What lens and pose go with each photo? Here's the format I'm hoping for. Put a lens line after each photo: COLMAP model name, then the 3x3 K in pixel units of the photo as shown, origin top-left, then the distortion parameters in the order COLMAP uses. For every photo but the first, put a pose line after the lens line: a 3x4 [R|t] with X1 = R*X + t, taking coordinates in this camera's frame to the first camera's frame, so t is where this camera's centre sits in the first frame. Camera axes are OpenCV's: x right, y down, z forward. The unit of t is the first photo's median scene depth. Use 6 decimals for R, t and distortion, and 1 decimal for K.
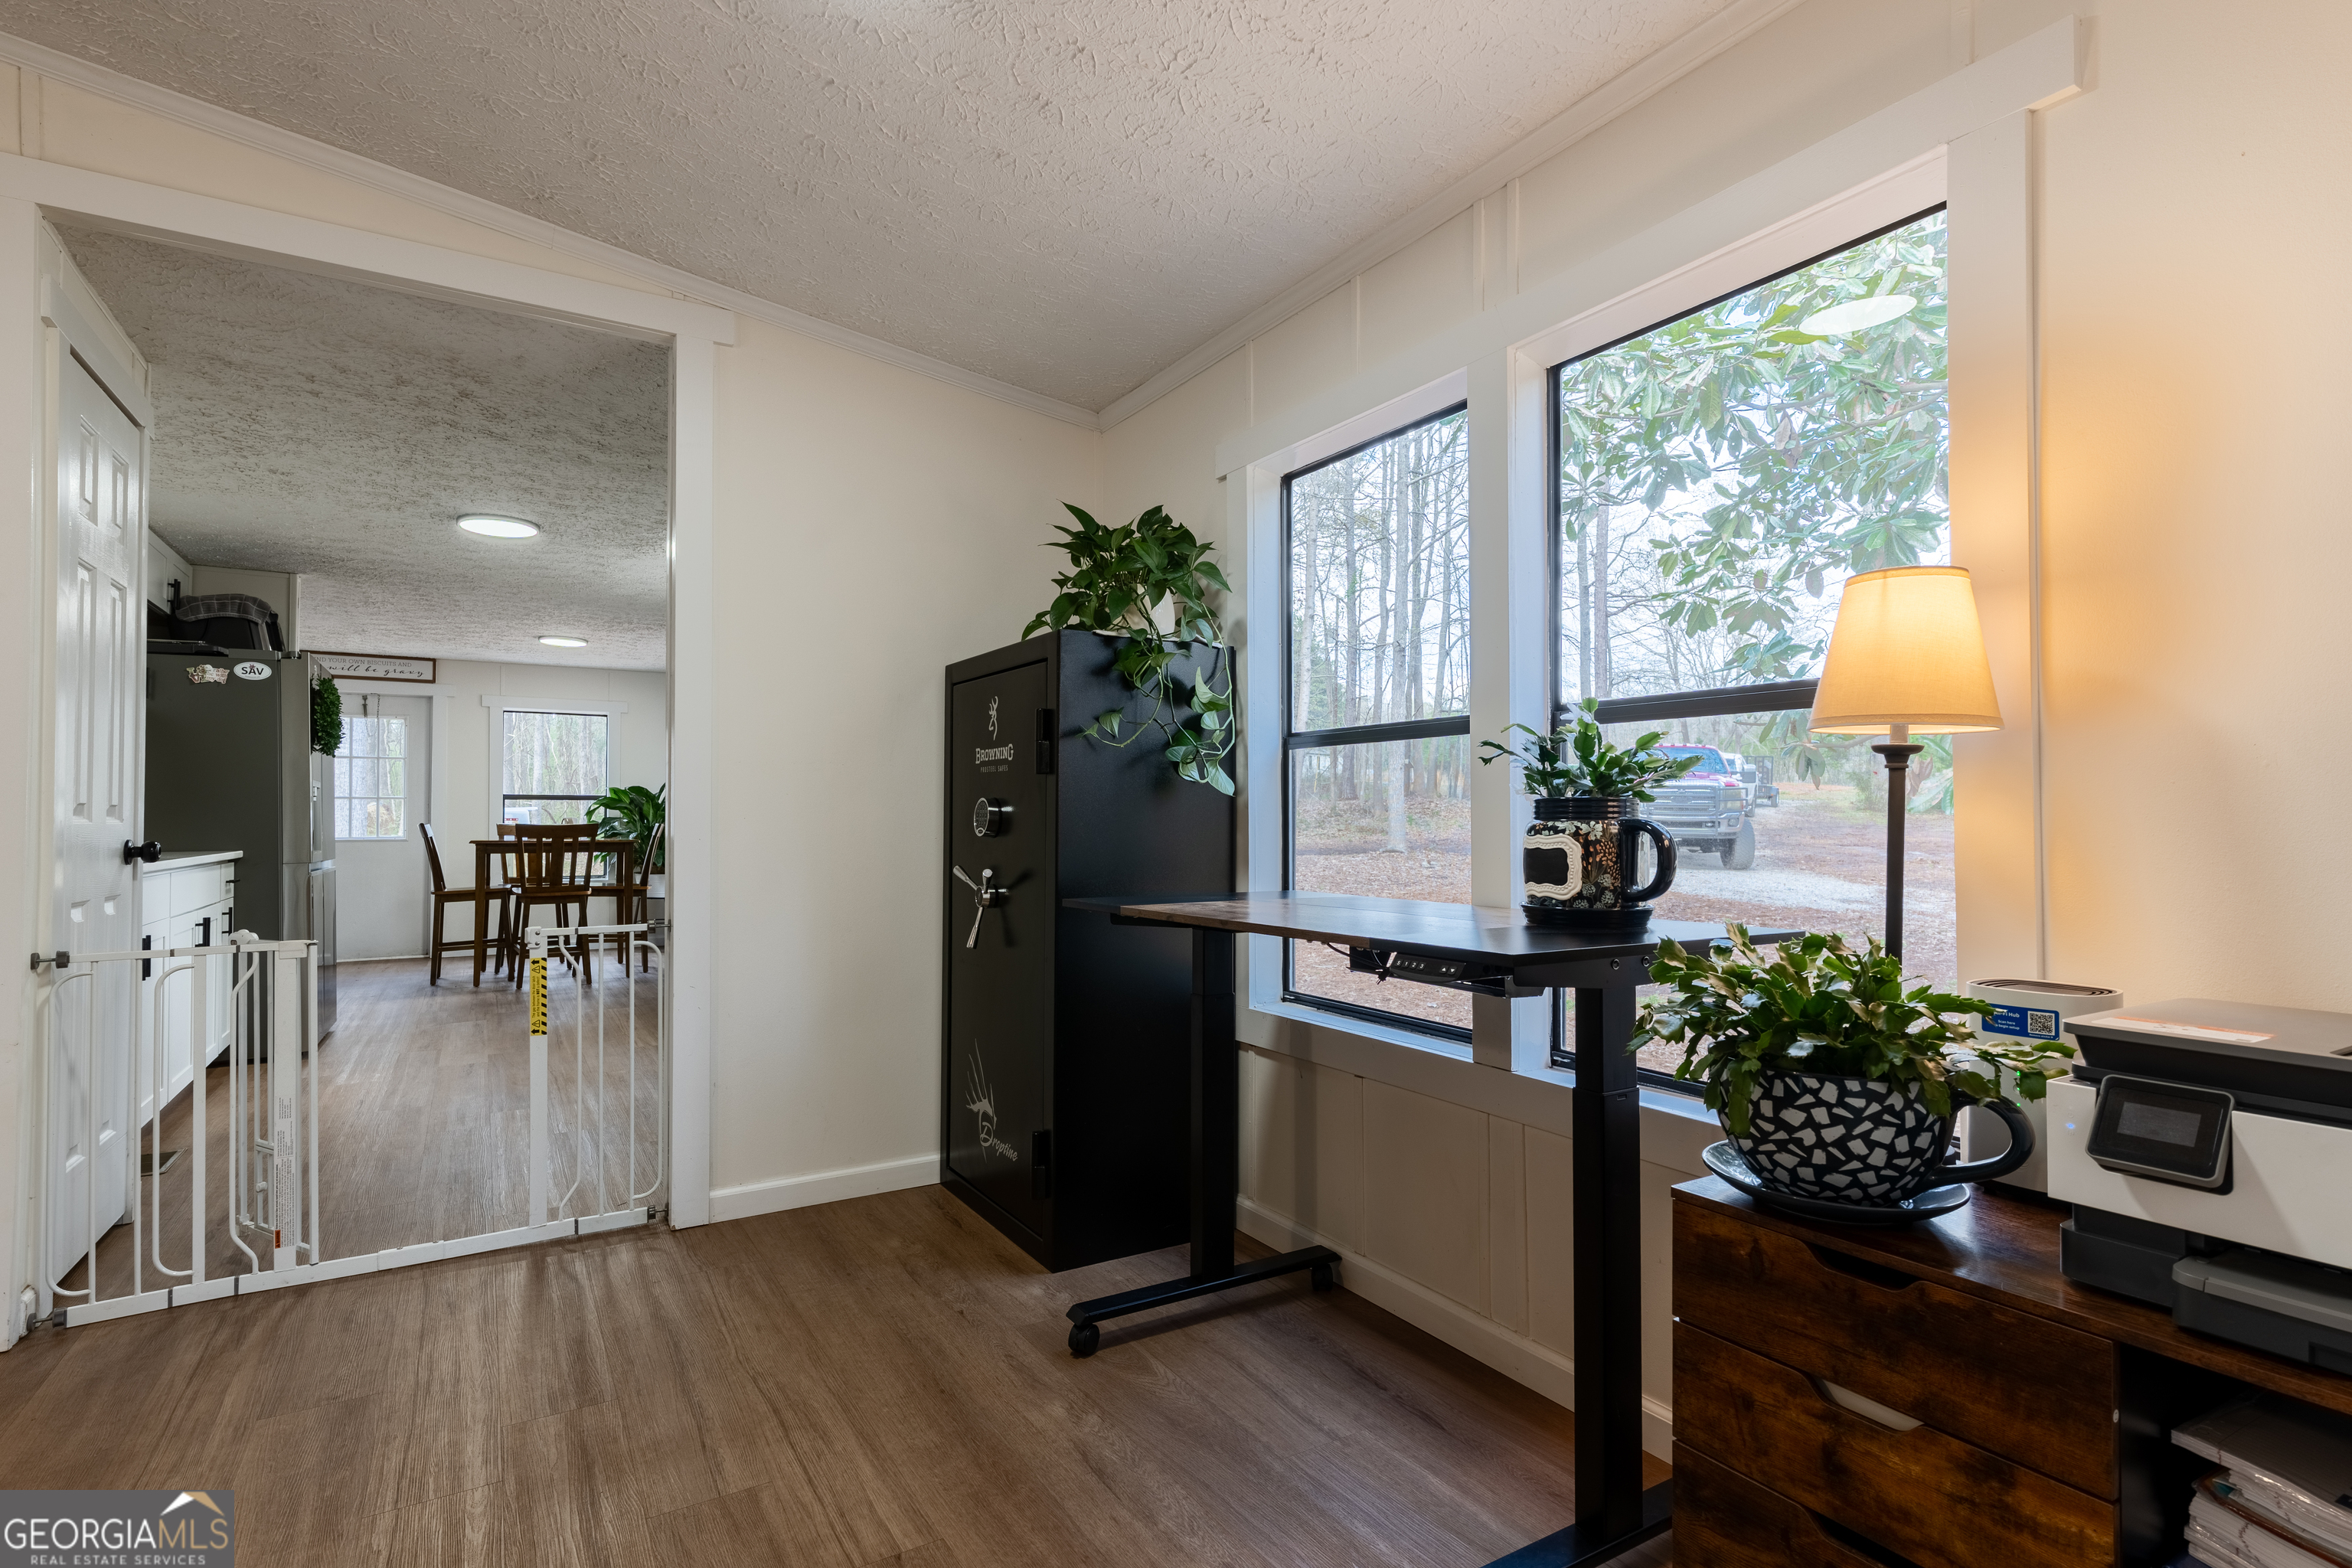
lens RADIAL K [[1141.0, 0, 1160.3], [0, 1141.0, 795.3], [0, 0, 1]] dist [0.004623, 0.001157]
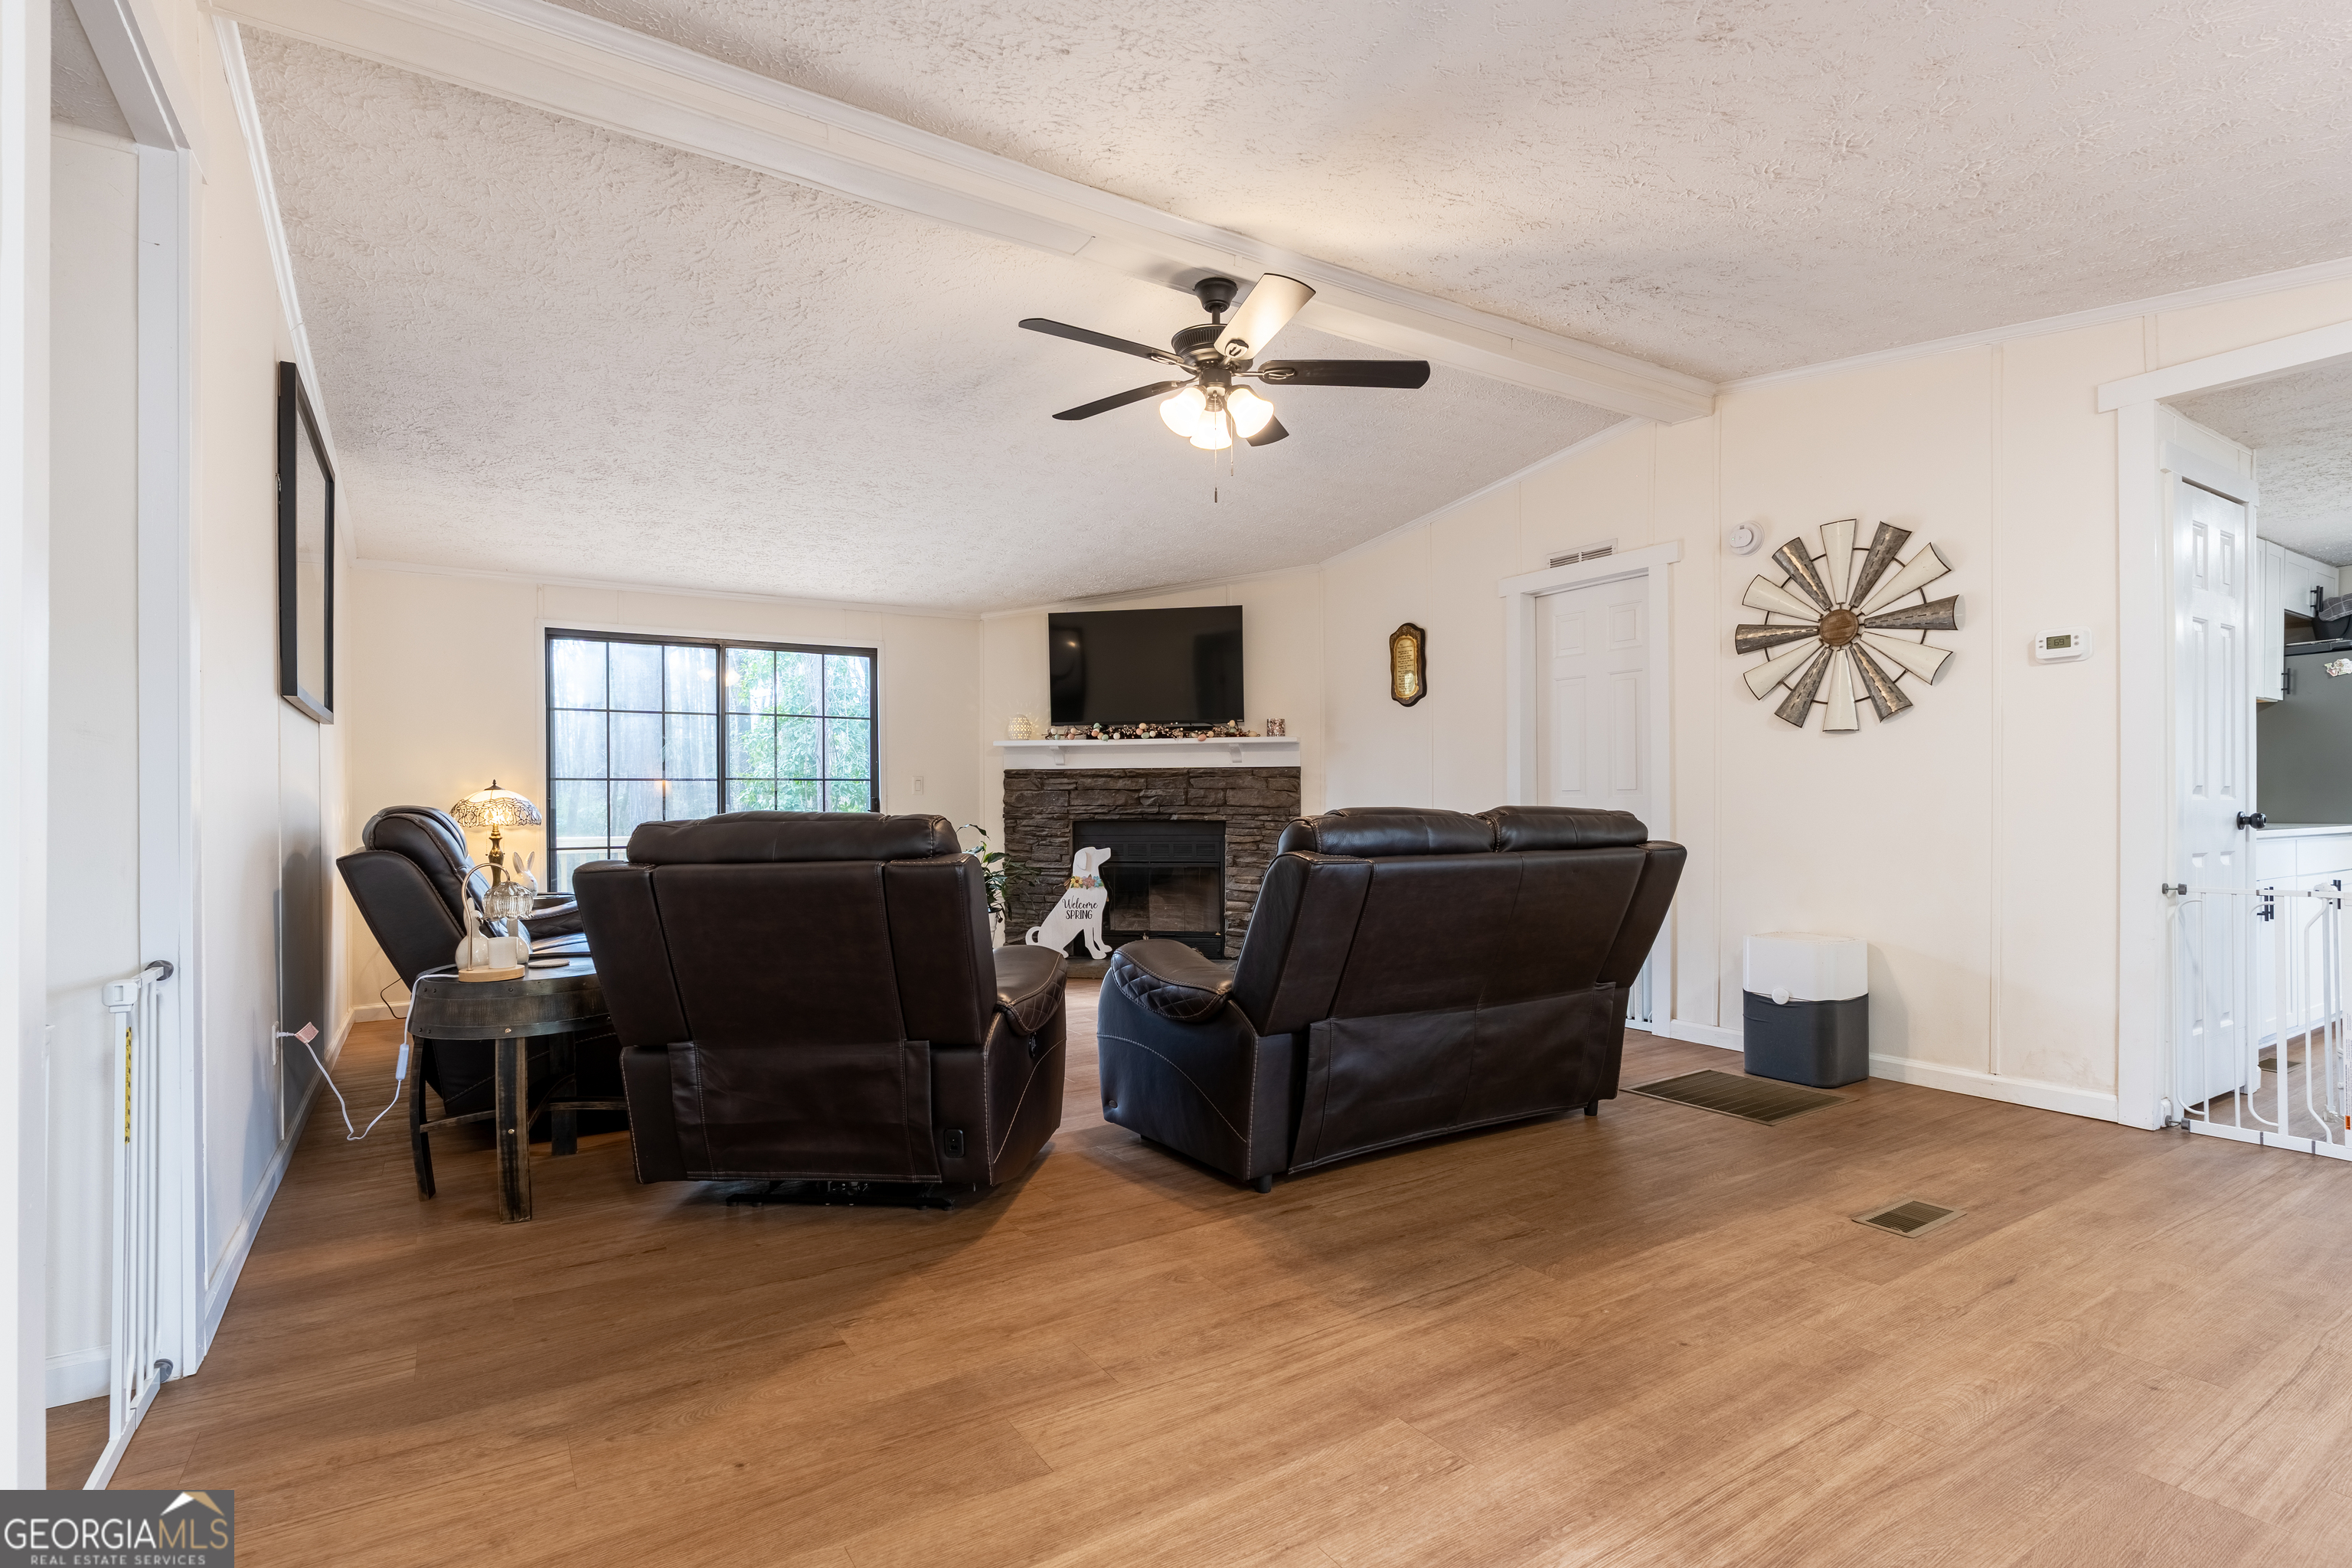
lens RADIAL K [[1141.0, 0, 1162.0], [0, 1141.0, 792.4], [0, 0, 1]] dist [0.004623, 0.001157]
pose [[0.027912, -0.002451, -0.999607, 0.478974], [0.020691, 0.999784, -0.001874, -0.008644], [0.999396, -0.020631, 0.027956, -0.356084]]
